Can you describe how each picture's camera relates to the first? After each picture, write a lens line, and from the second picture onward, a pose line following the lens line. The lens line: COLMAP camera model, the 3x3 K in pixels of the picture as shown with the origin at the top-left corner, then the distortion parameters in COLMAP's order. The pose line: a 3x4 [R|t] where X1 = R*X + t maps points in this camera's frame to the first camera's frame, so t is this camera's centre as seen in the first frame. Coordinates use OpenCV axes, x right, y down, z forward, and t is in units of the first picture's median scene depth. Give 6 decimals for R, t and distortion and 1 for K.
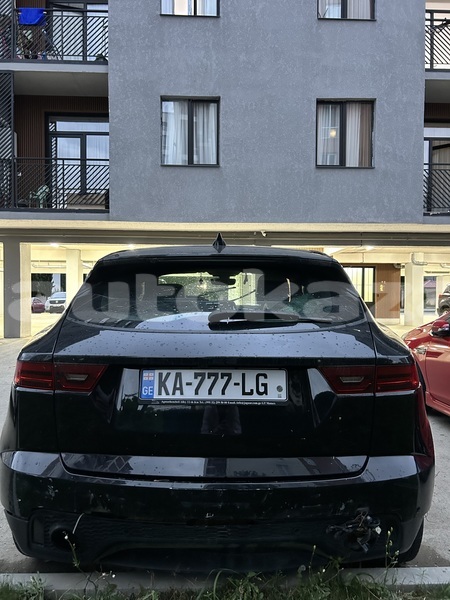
lens RADIAL K [[462.2, 0, 226.0], [0, 462.2, 304.7], [0, 0, 1]] dist [-0.005372, 0.001856]
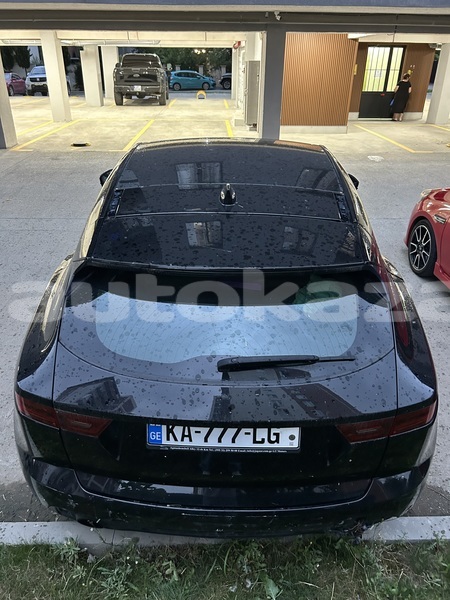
lens RADIAL K [[462.2, 0, 223.1], [0, 462.2, 303.4], [0, 0, 1]] dist [-0.005372, 0.001856]
pose [[0.999916, 0.011906, -0.005037, -0.026086], [-0.008213, 0.885960, 0.463689, -0.512261], [0.009984, -0.463609, 0.885984, 0.274766]]
